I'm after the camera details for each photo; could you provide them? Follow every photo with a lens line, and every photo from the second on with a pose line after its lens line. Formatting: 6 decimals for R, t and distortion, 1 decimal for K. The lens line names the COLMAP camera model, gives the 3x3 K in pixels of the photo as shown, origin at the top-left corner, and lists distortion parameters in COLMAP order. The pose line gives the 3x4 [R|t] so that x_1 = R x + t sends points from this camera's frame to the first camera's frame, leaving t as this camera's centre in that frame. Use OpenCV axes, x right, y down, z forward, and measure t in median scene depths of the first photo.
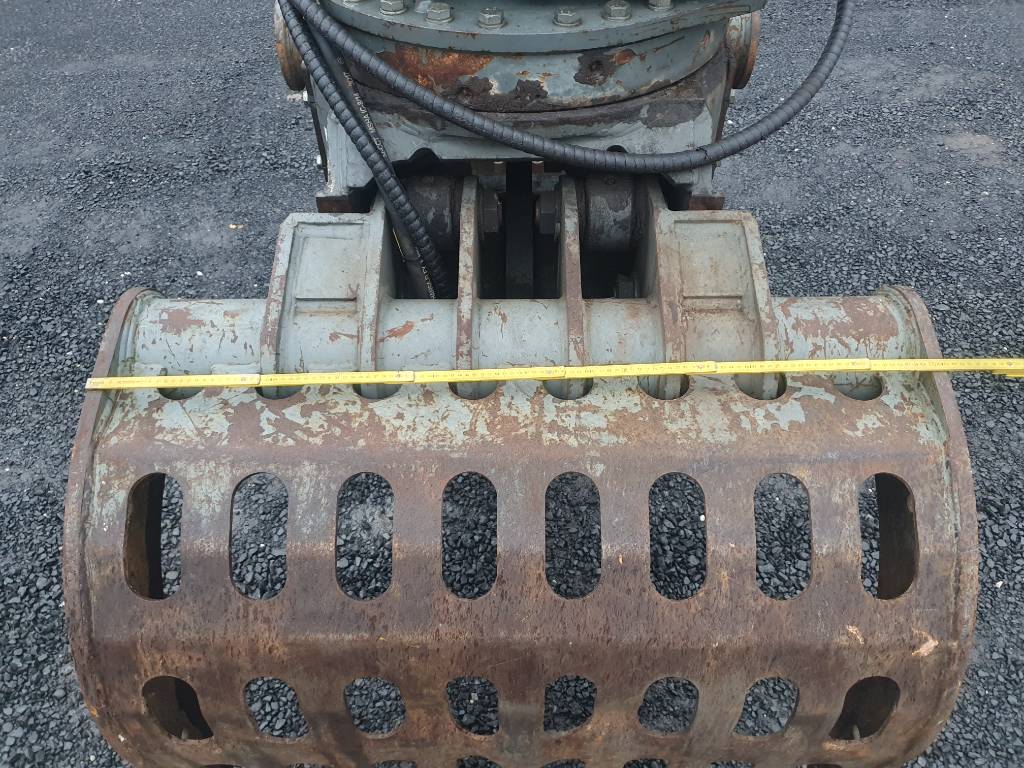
lens RADIAL K [[842.9, 0, 511.3], [0, 842.9, 354.2], [0, 0, 1]] dist [0.005377, -0.043896]
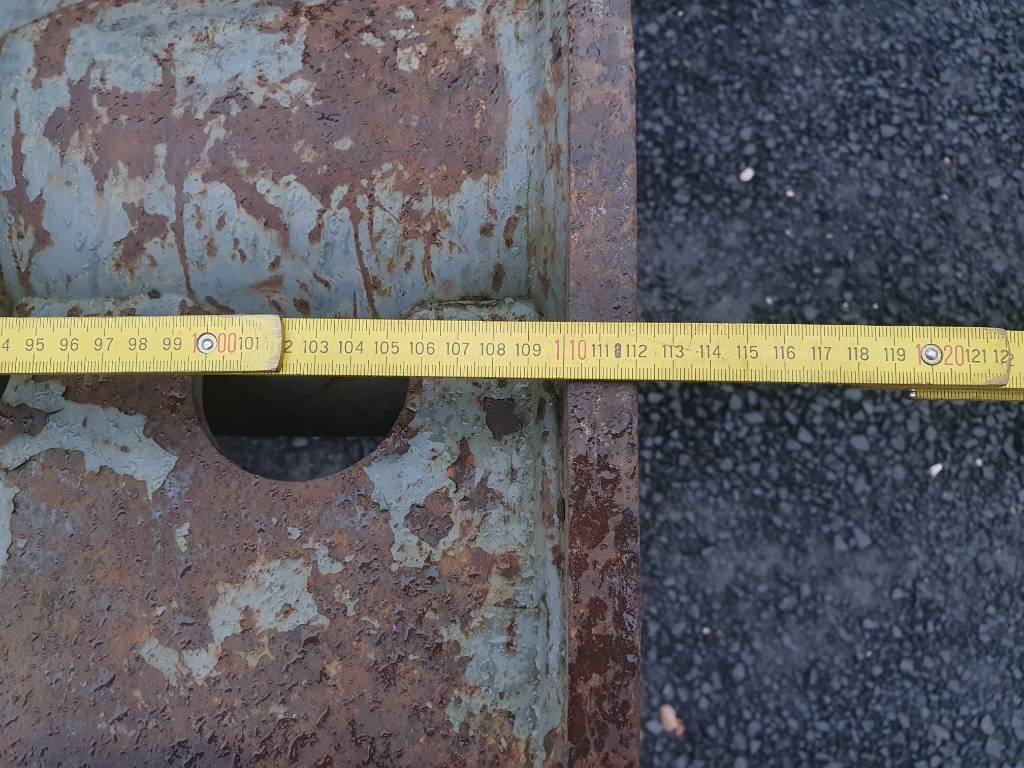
lens RADIAL K [[866.9, 0, 514.2], [0, 866.9, 425.1], [0, 0, 1]] dist [-0.005199, 0.001583]
pose [[0.999986, 0.002551, 0.004734, 0.301317], [-0.004367, 0.898927, 0.438078, -0.041279], [-0.003138, -0.438092, 0.898925, 0.495170]]
